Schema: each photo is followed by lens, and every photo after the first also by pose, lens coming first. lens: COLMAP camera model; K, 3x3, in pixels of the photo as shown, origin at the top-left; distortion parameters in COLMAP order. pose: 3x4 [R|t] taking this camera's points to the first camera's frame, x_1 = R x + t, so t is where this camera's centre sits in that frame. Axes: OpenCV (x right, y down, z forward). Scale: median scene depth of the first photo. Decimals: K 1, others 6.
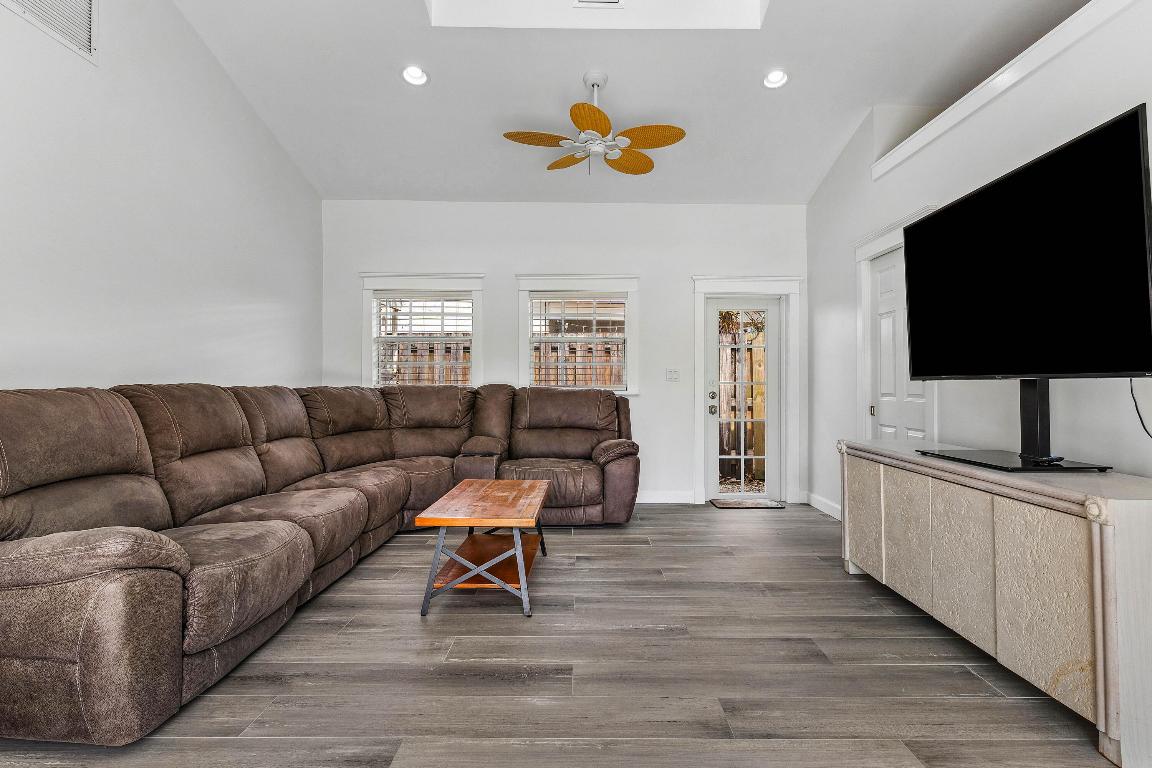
lens RADIAL K [[608.6, 0, 578.1], [0, 608.6, 367.7], [0, 0, 1]] dist [-0.002384, 0.000023]
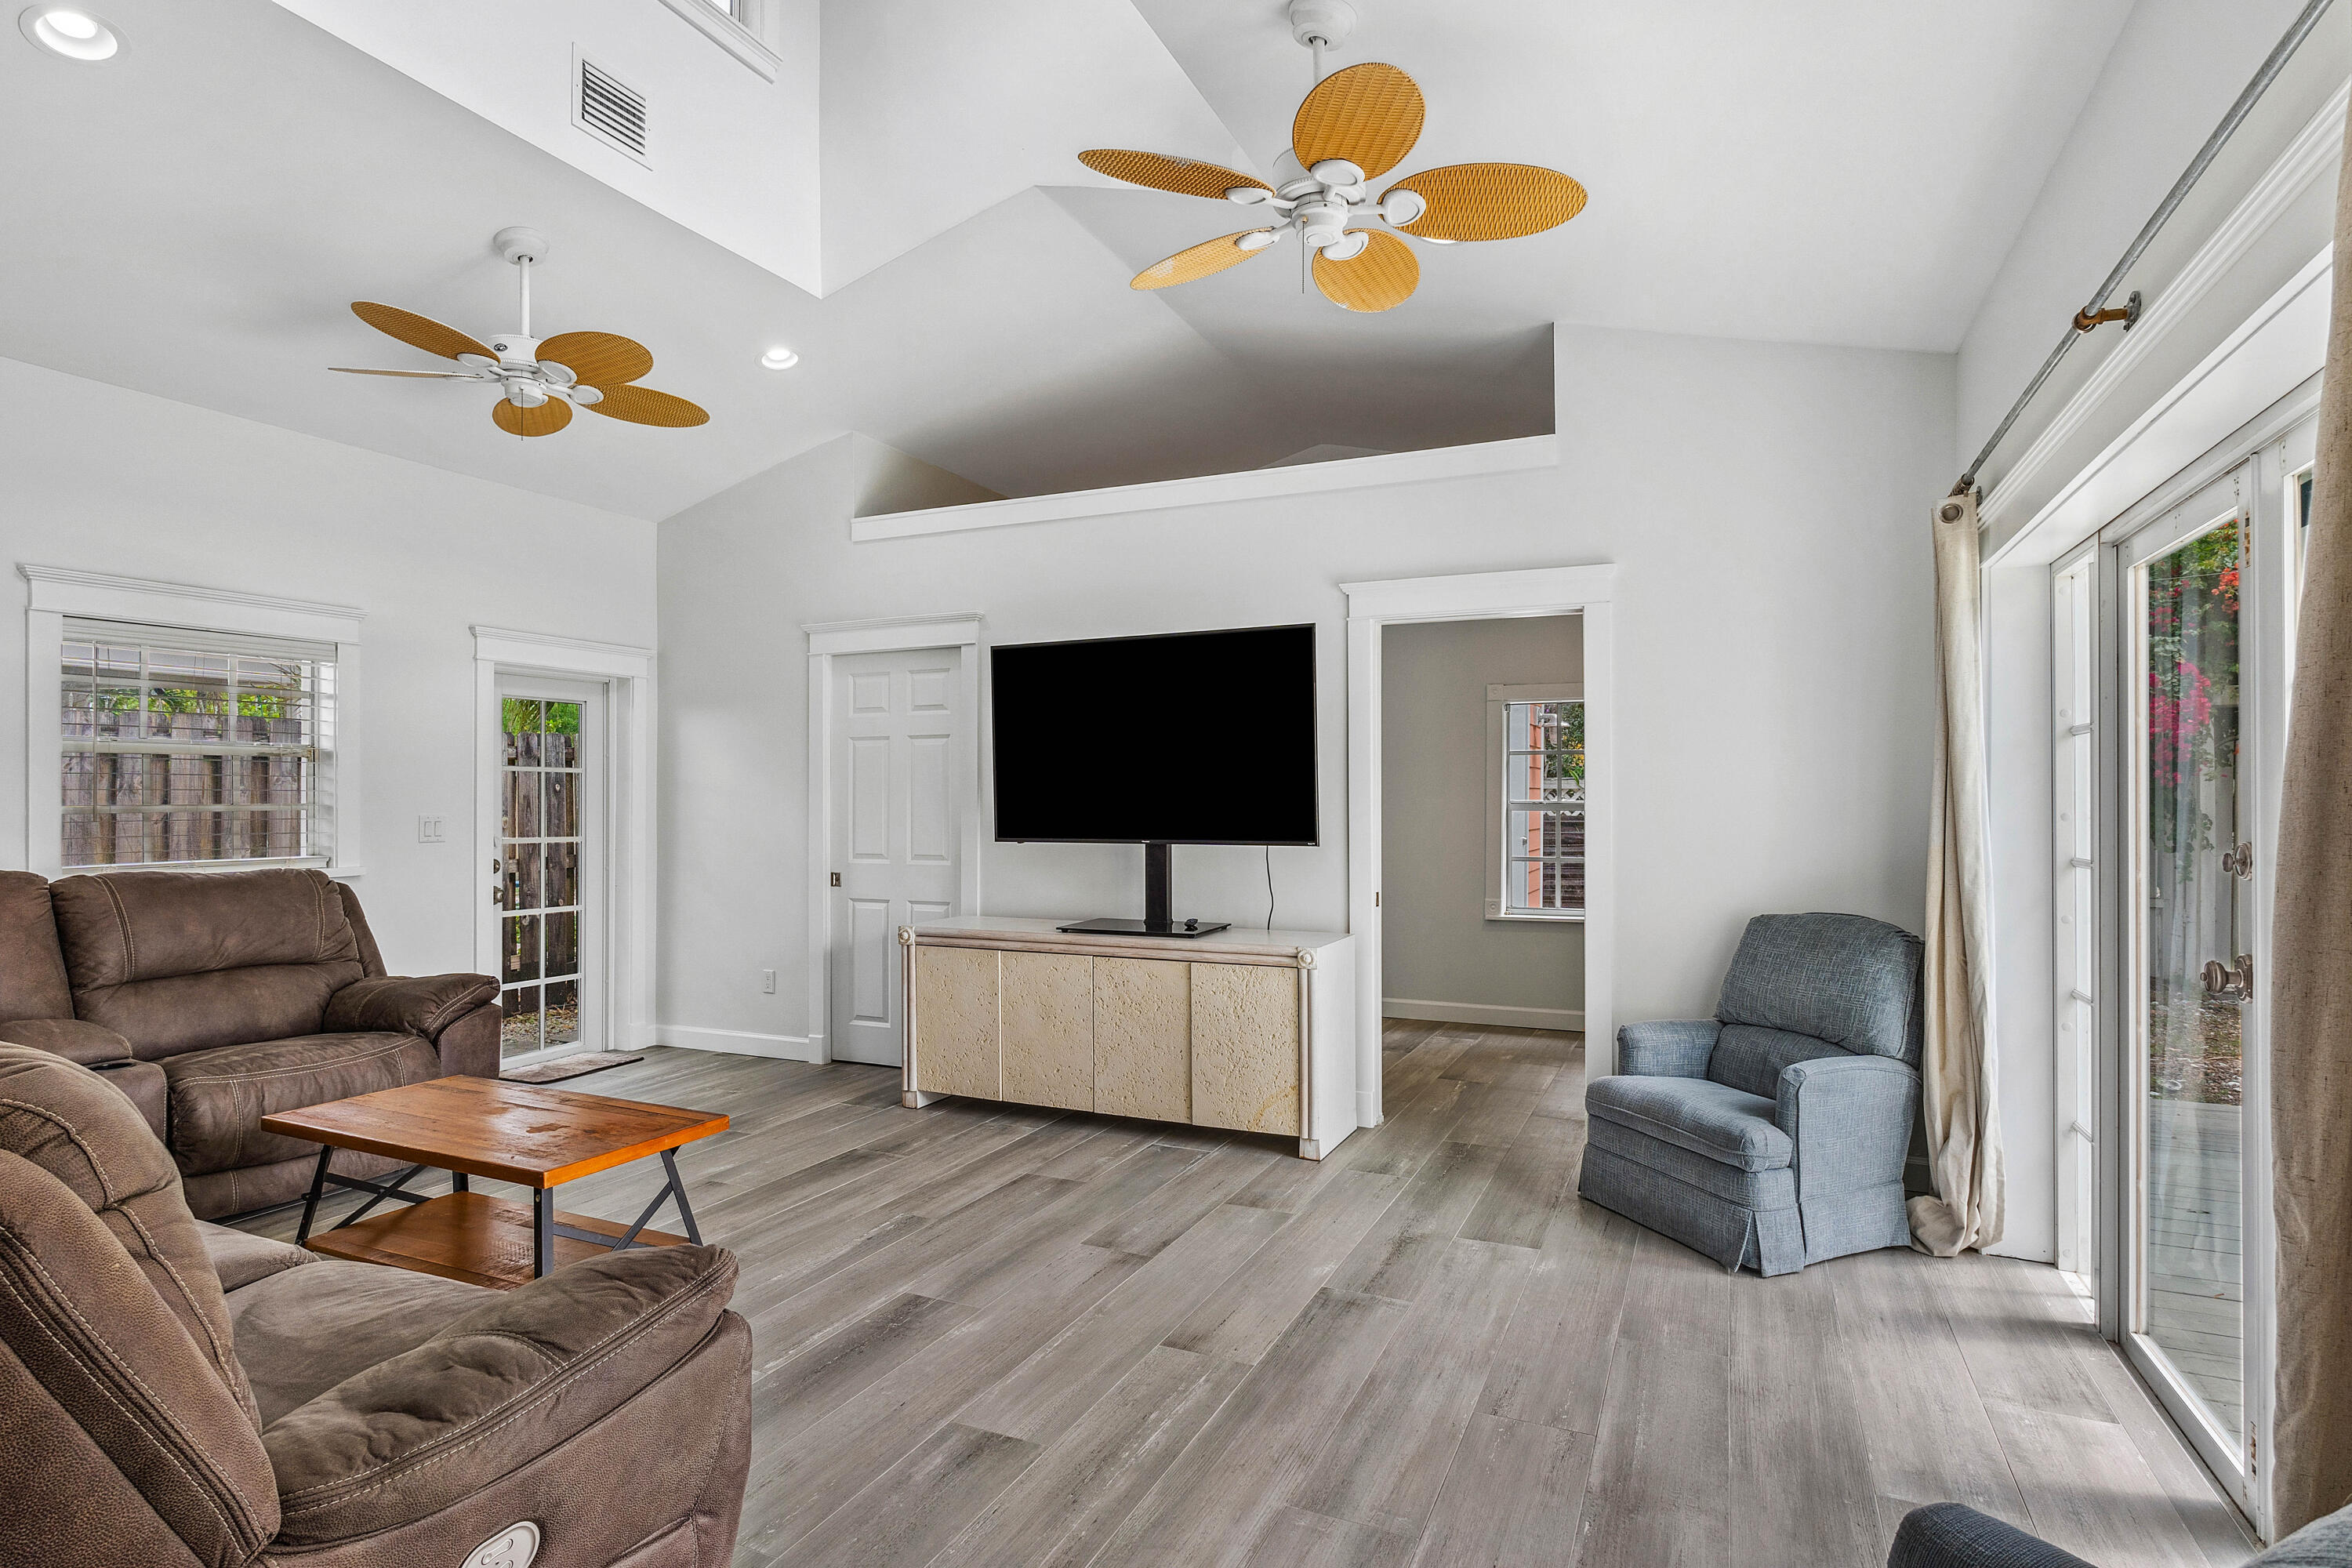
lens RADIAL K [[1248.5, 0, 1176.0], [0, 1248.5, 784.0], [0, 0, 1]] dist [-0.002515, -0.000071]
pose [[0.411179, 0.000059, 0.911555, -0.949385], [-0.019963, 0.999761, 0.008940, -0.083903], [-0.911336, -0.021874, 0.411082, 0.130667]]
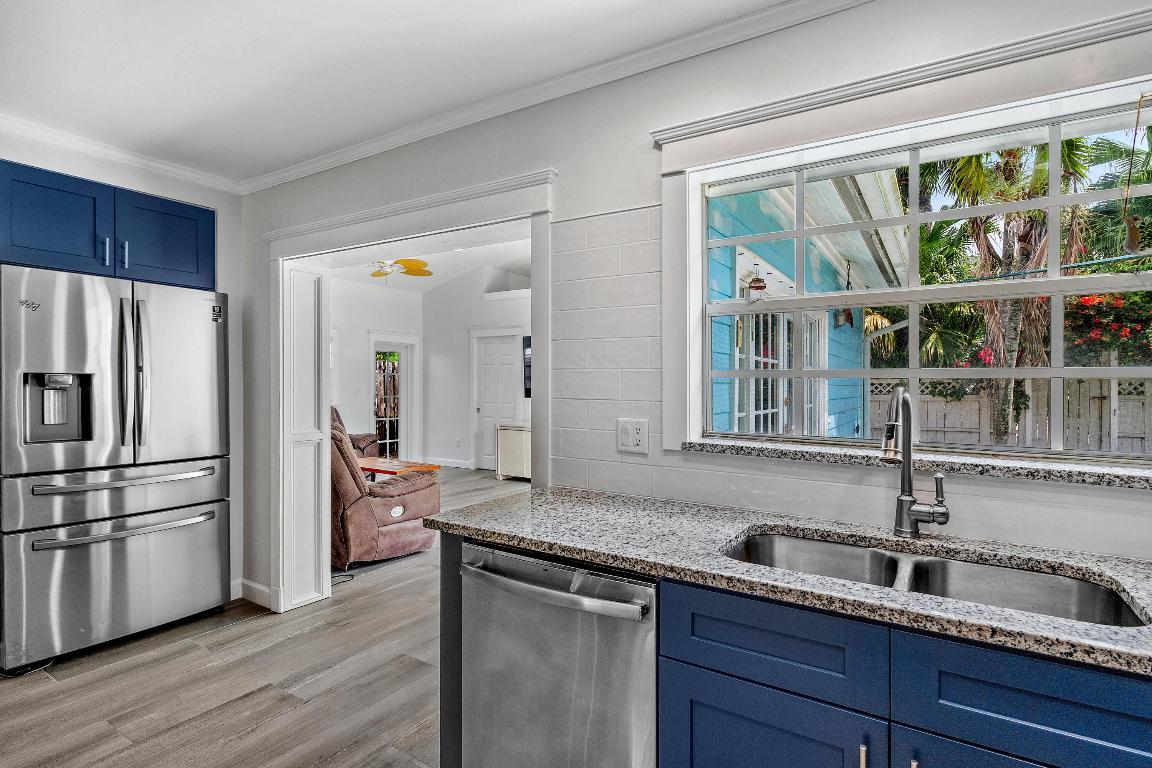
lens RADIAL K [[574.7, 0, 576.0], [0, 574.7, 384.0], [0, 0, 1]] dist [-0.004767, -0.000074]
pose [[0.527966, -0.007670, 0.849231, -1.531336], [-0.020817, 0.999542, 0.021970, -0.102385], [-0.849010, -0.029278, 0.527564, -0.487773]]
